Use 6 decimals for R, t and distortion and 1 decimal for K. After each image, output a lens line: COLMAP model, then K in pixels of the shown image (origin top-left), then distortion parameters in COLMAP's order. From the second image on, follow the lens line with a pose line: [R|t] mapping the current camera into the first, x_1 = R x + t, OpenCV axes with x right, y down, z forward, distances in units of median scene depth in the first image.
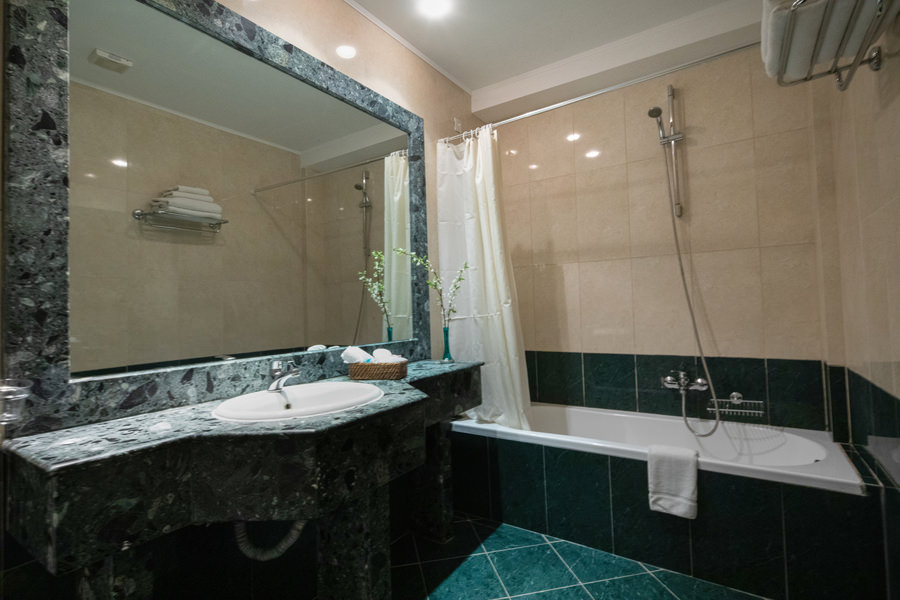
lens RADIAL K [[426.5, 0, 467.3], [0, 426.5, 298.1], [0, 0, 1]] dist [-0.004179, -0.000444]
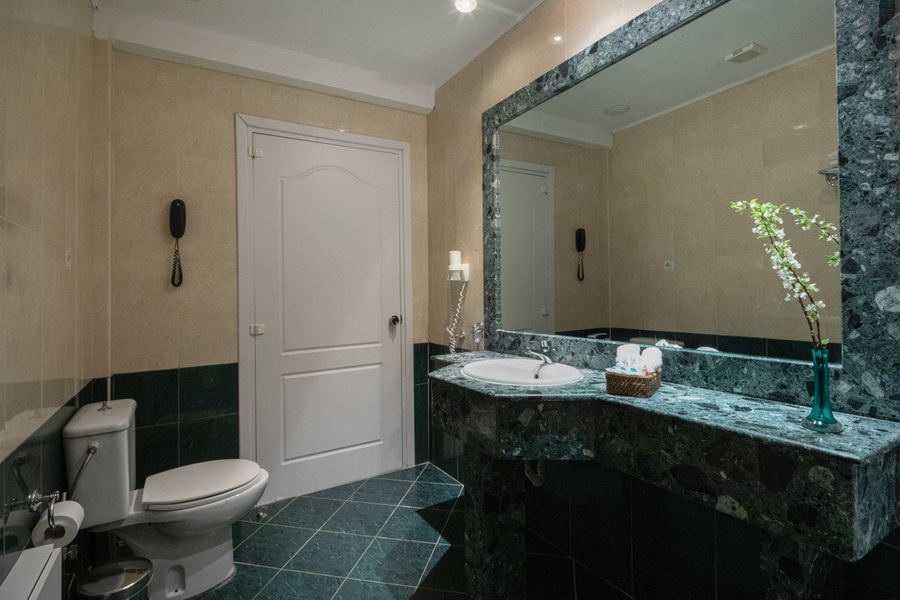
lens RADIAL K [[444.8, 0, 446.5], [0, 444.8, 278.0], [0, 0, 1]] dist [-0.003547, 0.000073]
pose [[-0.452063, 0.022335, -0.891706, 0.787658], [0.062527, 0.998021, -0.006702, -0.044035], [0.889792, -0.058786, -0.452565, 1.229075]]
